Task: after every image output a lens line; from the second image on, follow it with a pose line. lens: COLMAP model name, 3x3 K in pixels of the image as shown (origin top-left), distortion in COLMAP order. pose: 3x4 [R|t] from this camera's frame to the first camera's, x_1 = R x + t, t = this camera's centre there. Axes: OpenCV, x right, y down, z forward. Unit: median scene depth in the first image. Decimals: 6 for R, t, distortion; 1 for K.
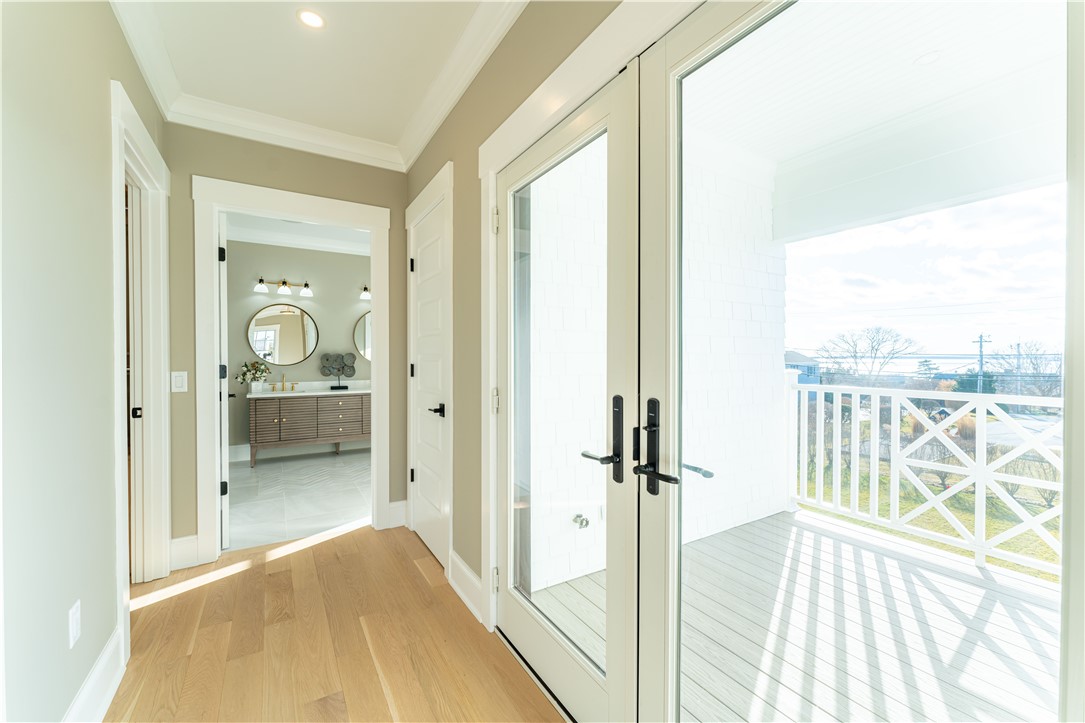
lens RADIAL K [[439.6, 0, 547.6], [0, 439.6, 358.5], [0, 0, 1]] dist [0.004792, 0.000112]
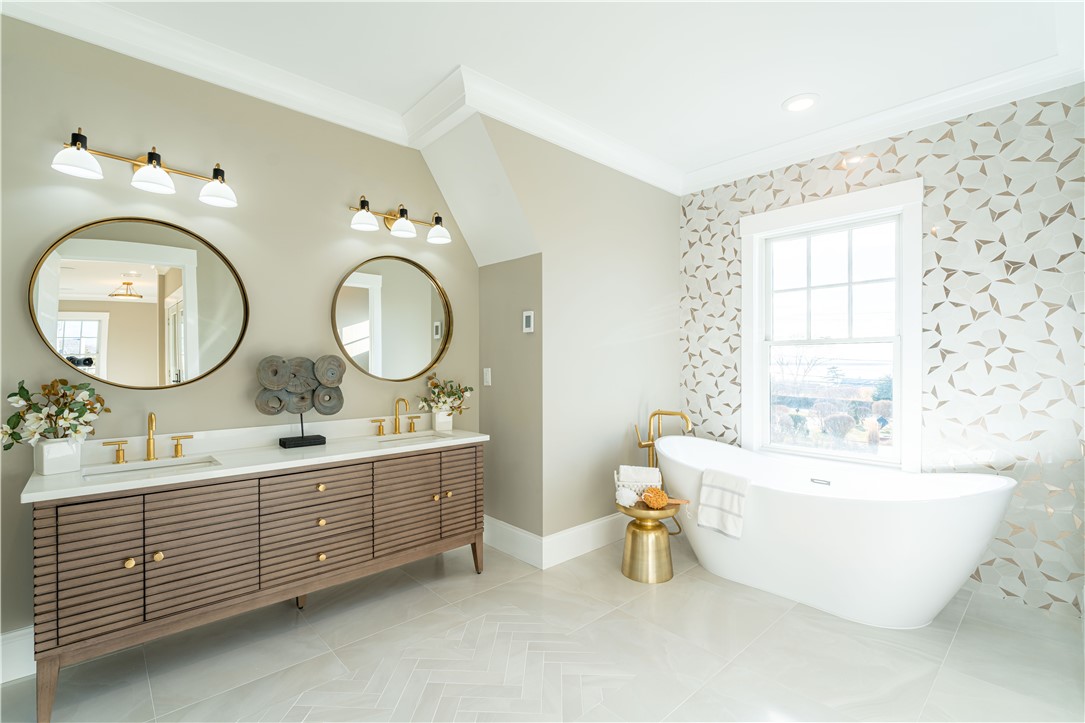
lens RADIAL K [[471.9, 0, 538.1], [0, 471.9, 364.0], [0, 0, 1]] dist [0.001268, -0.000208]
pose [[0.980129, -0.000294, 0.198361, -0.349950], [0.000687, 0.999998, -0.001912, -0.003782], [-0.198360, 0.002010, 0.980127, 0.535063]]
